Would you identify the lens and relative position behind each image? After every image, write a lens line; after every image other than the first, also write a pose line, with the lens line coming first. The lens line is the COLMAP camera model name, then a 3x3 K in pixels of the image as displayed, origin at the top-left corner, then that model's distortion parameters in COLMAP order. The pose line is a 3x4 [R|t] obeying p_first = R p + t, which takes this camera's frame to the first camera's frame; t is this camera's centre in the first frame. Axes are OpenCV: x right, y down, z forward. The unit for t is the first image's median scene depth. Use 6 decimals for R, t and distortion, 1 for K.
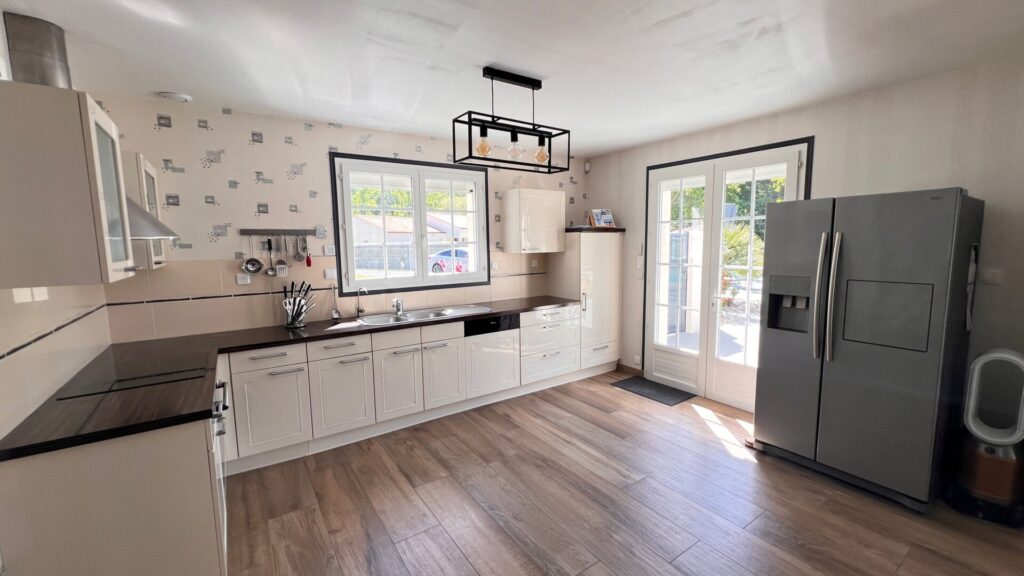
lens RADIAL K [[414.8, 0, 508.7], [0, 414.8, 283.2], [0, 0, 1]] dist [-0.000423, 0.000205]
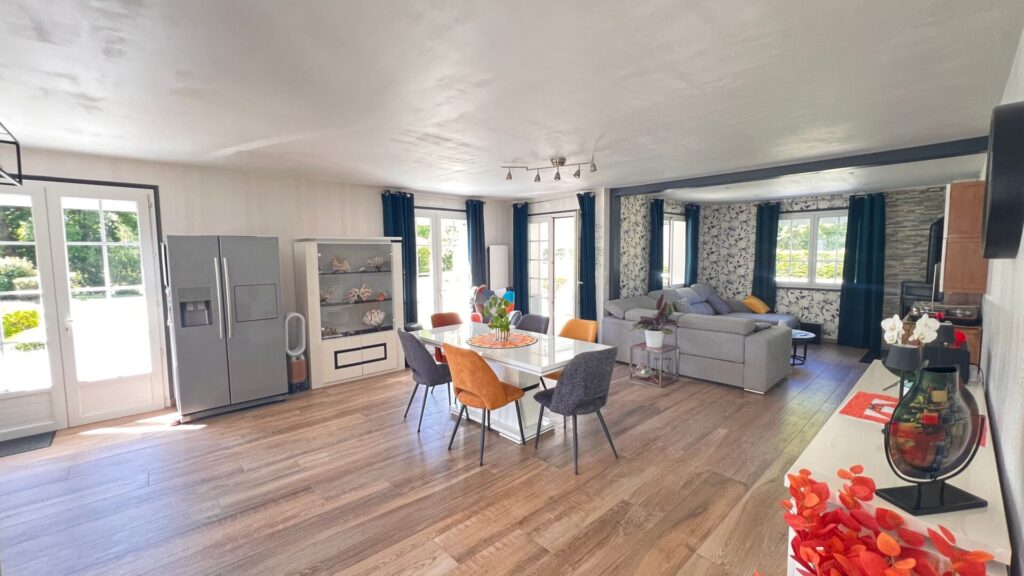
lens RADIAL K [[414.8, 0, 508.8], [0, 414.8, 291.1], [0, 0, 1]] dist [-0.000423, 0.000205]
pose [[-0.155589, -0.057408, 0.986152, -0.829778], [0.117865, 0.990099, 0.076233, 0.013636], [-0.980765, 0.128094, -0.147282, 0.140589]]
